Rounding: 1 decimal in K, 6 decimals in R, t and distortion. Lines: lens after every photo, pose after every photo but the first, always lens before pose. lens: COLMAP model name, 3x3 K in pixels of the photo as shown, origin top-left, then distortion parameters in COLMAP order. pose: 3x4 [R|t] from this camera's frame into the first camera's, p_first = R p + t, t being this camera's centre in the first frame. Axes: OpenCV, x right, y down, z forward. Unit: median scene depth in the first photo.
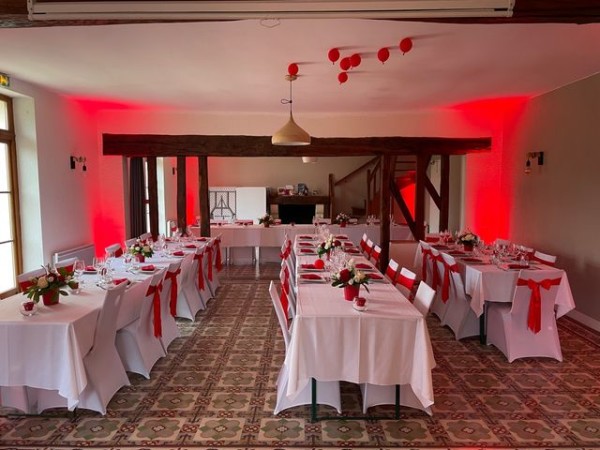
lens RADIAL K [[440.1, 0, 295.5], [0, 440.1, 223.1], [0, 0, 1]] dist [0.058645, -0.078636]
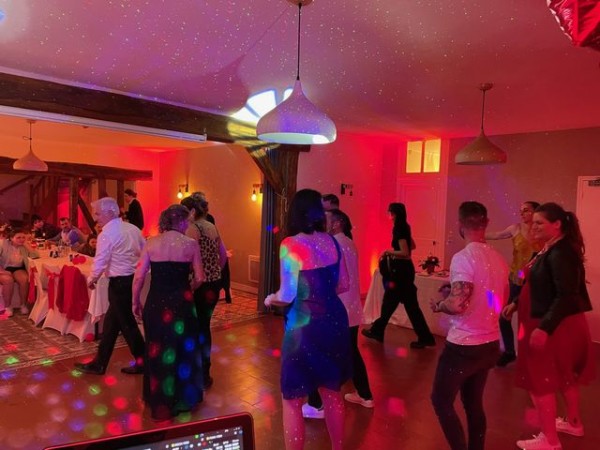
lens RADIAL K [[440.1, 0, 299.2], [0, 440.1, 226.4], [0, 0, 1]] dist [0.058645, -0.078636]
pose [[0.684297, -0.010158, 0.729132, -0.284417], [0.029059, 0.999489, -0.013347, 0.020279], [-0.728624, 0.030321, 0.684243, -0.324549]]
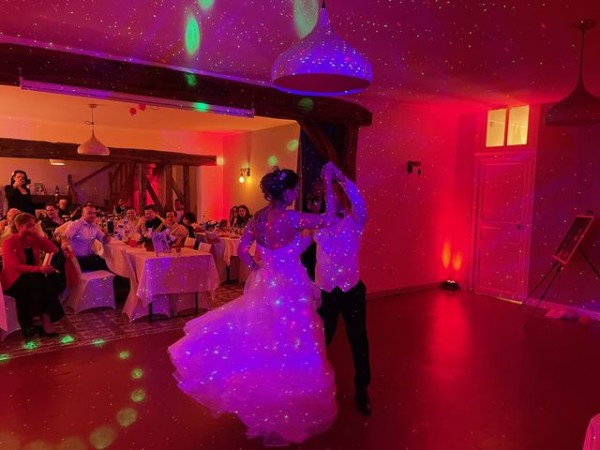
lens RADIAL K [[440.1, 0, 291.1], [0, 440.1, 233.6], [0, 0, 1]] dist [0.058645, -0.078636]
pose [[0.806625, -0.040113, 0.589701, -0.219587], [0.030350, 0.999189, 0.026453, 0.029654], [-0.590284, -0.003440, 0.807188, -0.300926]]
